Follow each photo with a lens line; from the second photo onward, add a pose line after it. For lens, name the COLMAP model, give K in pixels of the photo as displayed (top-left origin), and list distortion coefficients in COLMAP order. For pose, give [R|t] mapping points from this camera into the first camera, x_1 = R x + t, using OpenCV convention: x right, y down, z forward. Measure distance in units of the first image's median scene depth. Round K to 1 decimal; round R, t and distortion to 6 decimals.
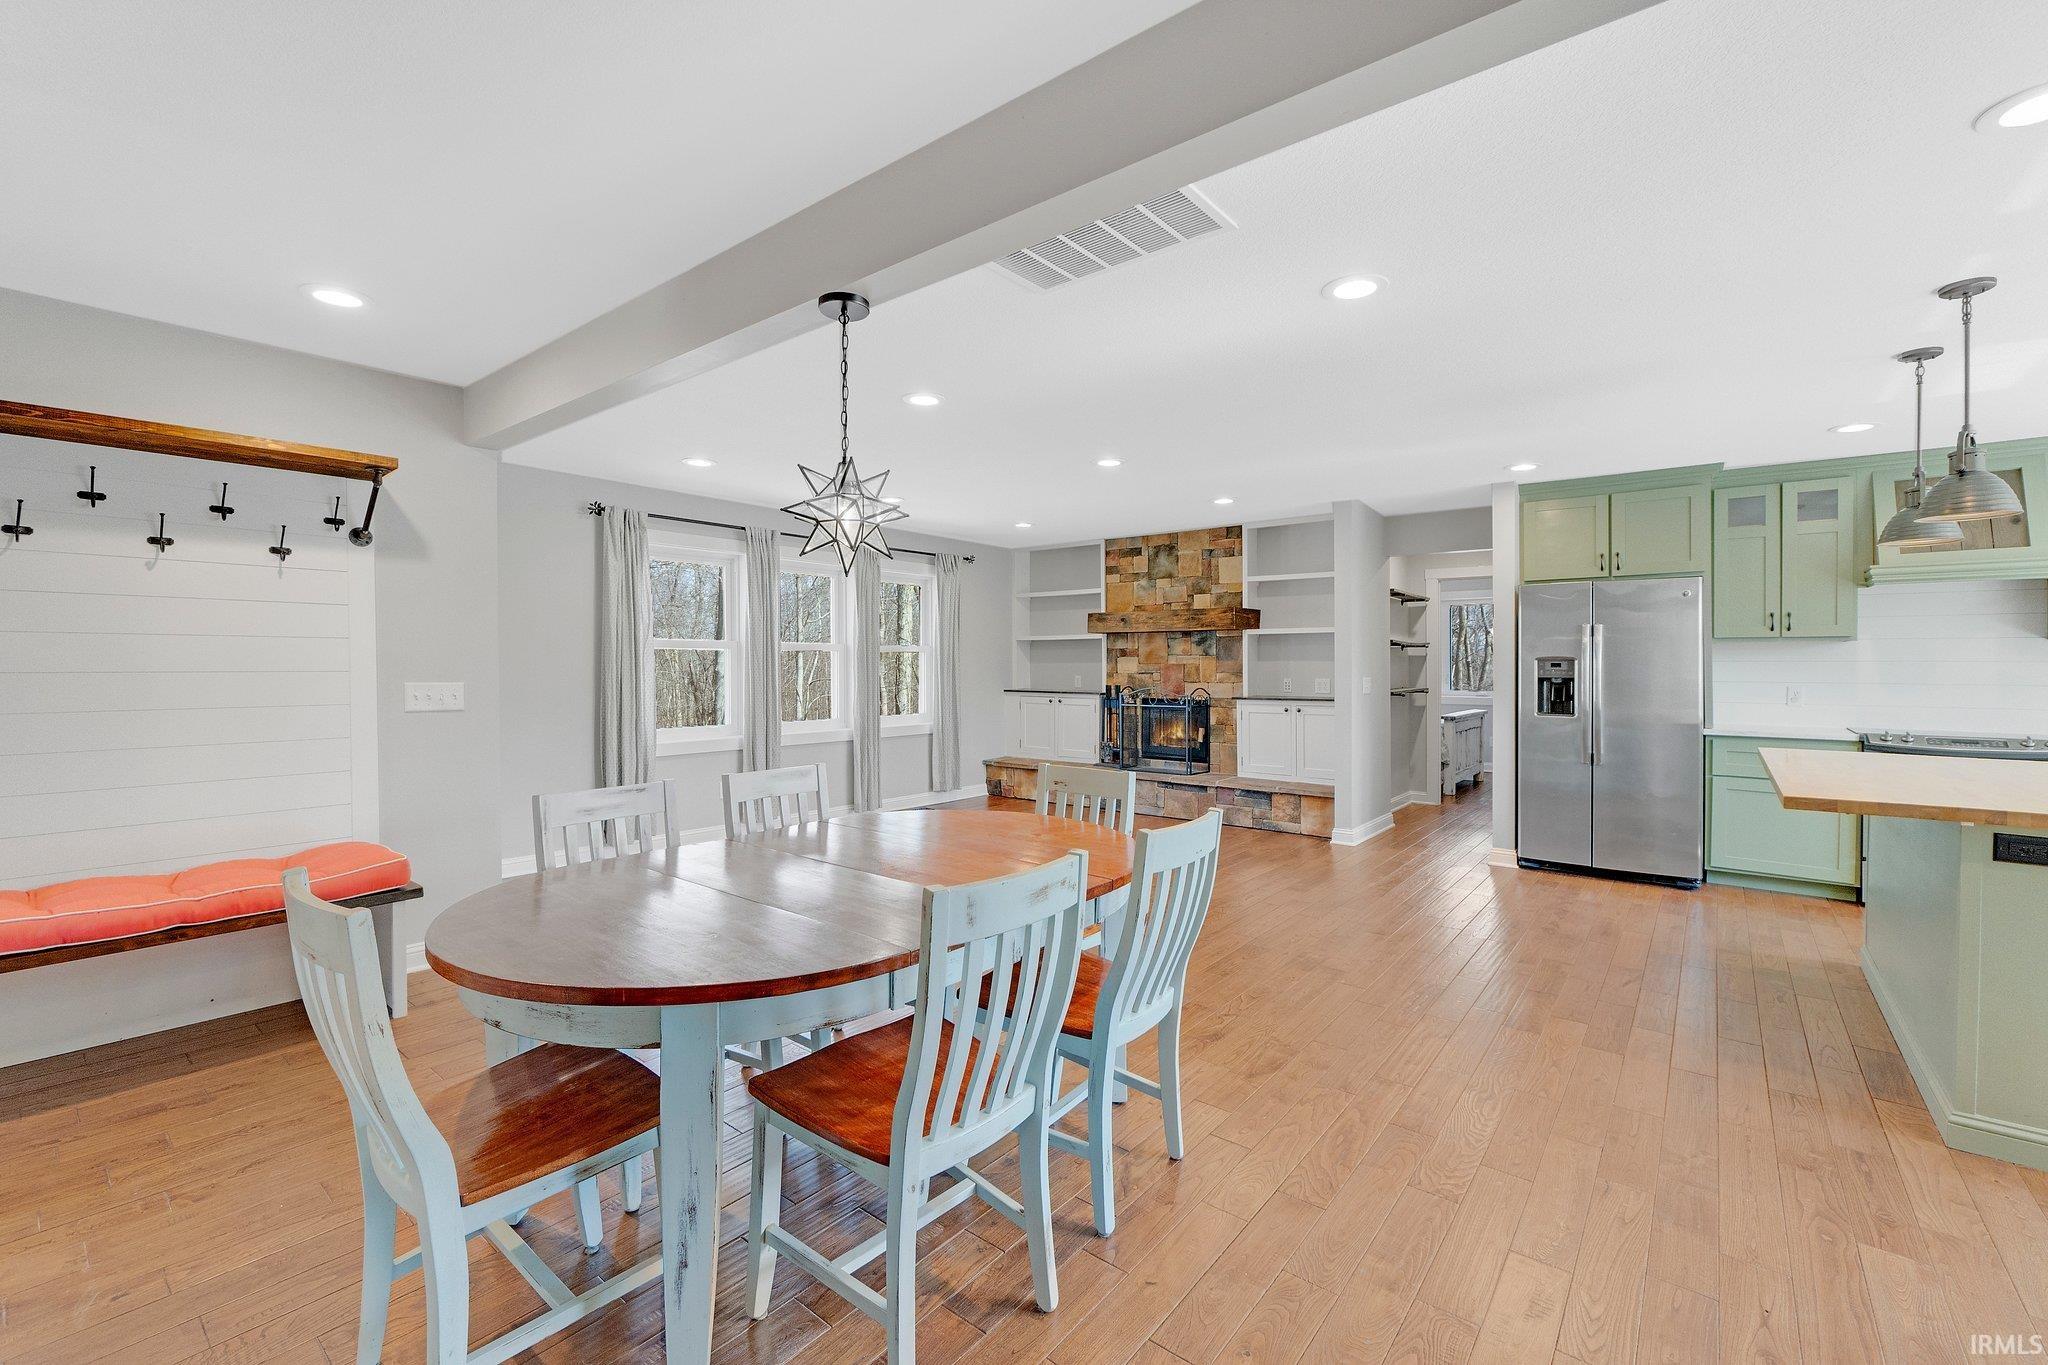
lens RADIAL K [[852.6, 0, 1027.5], [0, 852.6, 677.6], [0, 0, 1]] dist [-0.002409, 0.000759]
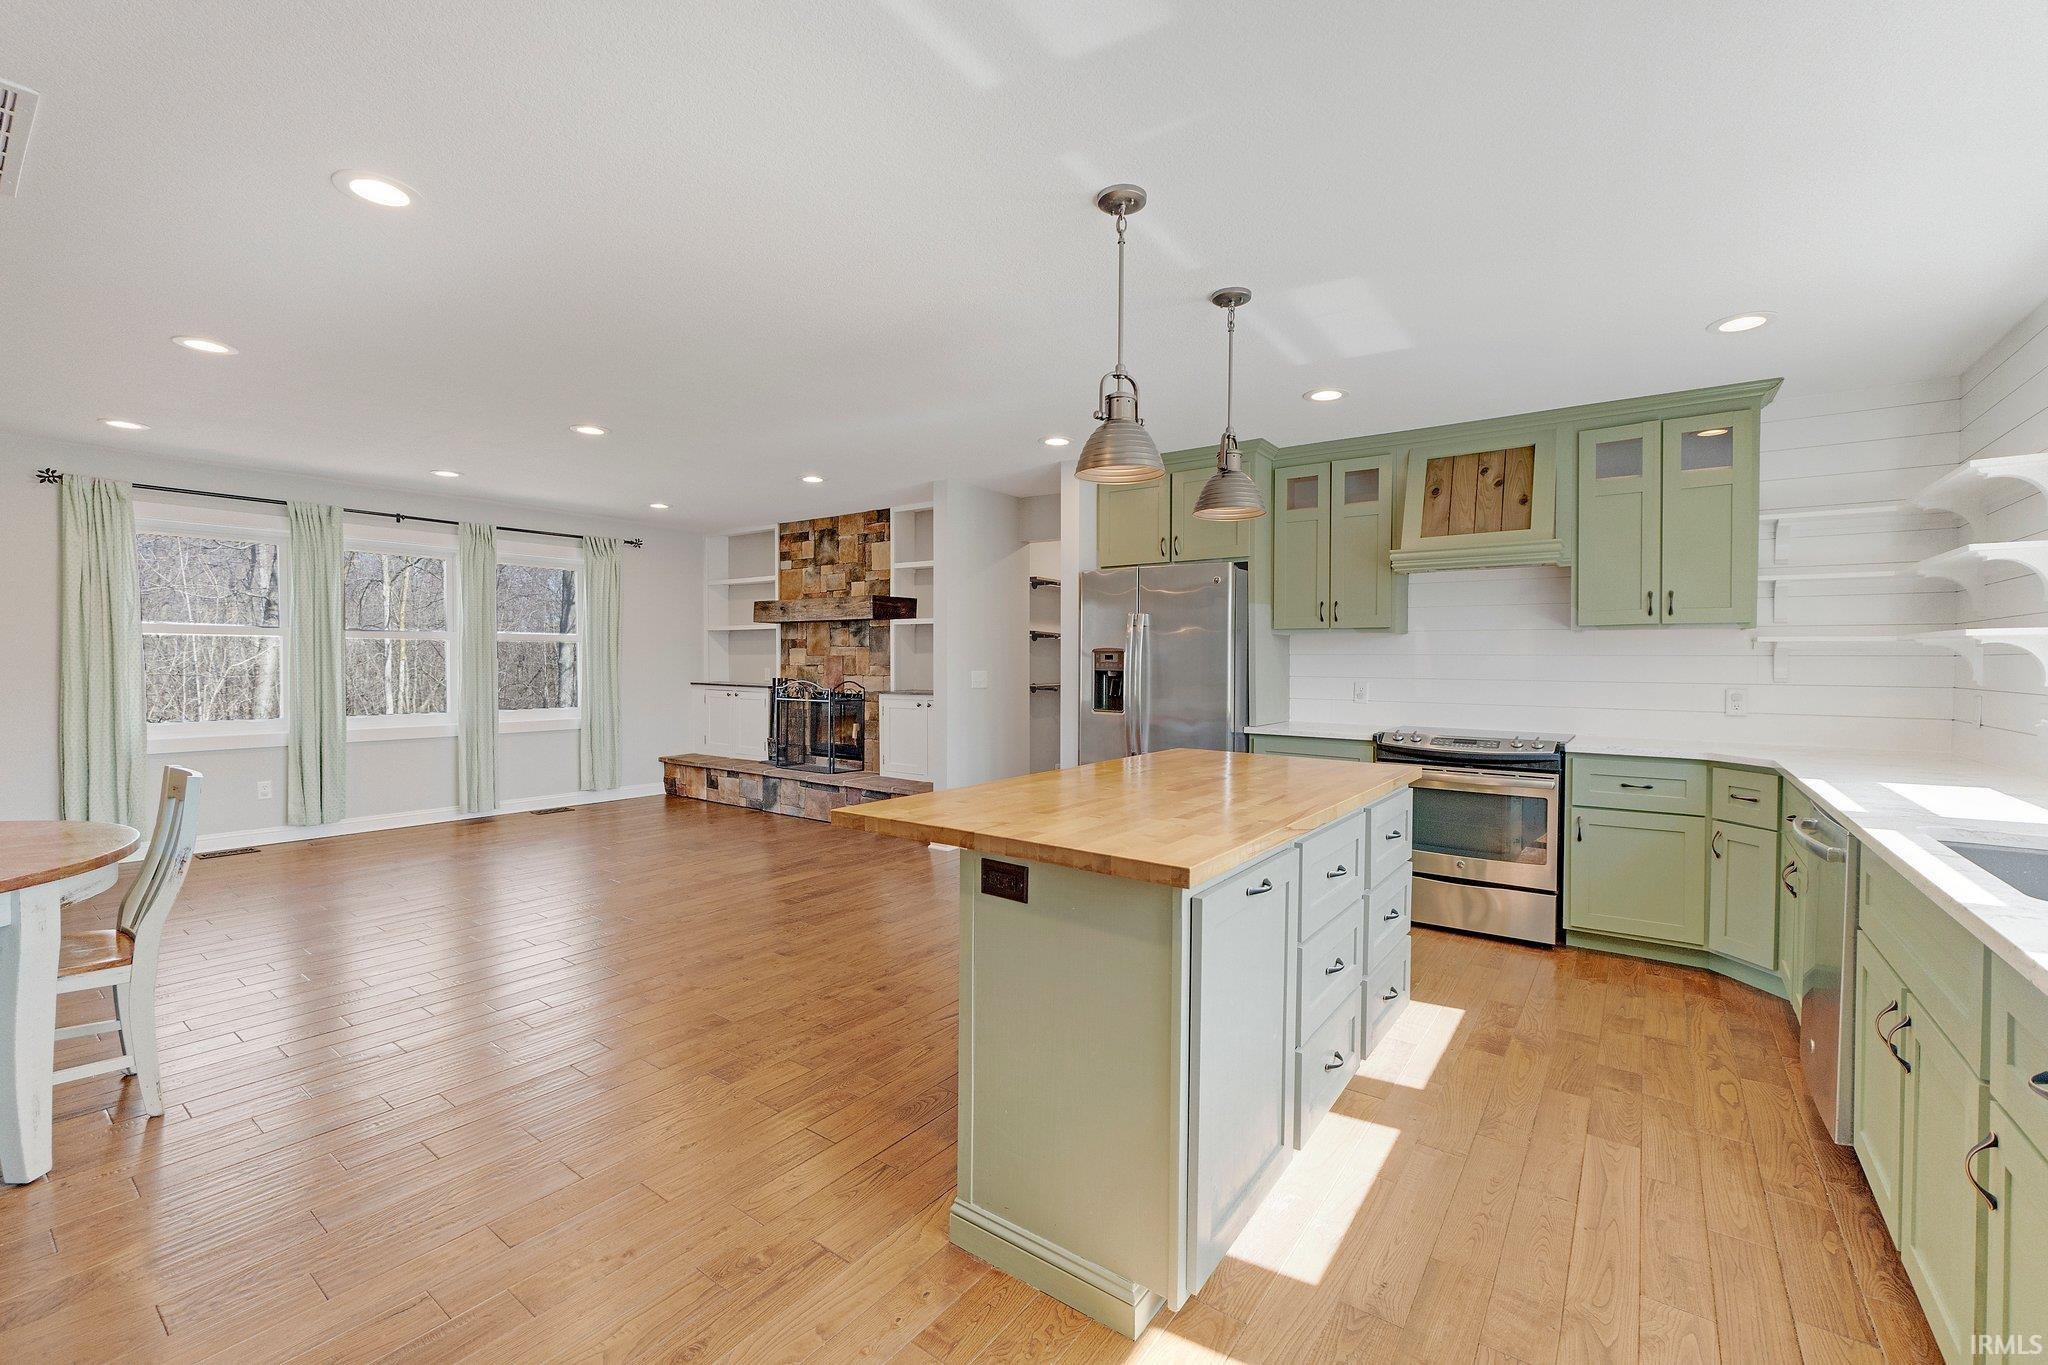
lens RADIAL K [[842.7, 0, 1024.0], [0, 842.7, 682.5], [0, 0, 1]] dist [0.001521, 0.000272]
pose [[0.999484, 0.004619, 0.031790, 0.360005], [-0.004985, 0.999922, 0.011440, 0.001986], [-0.031734, -0.011593, 0.999429, 0.063239]]
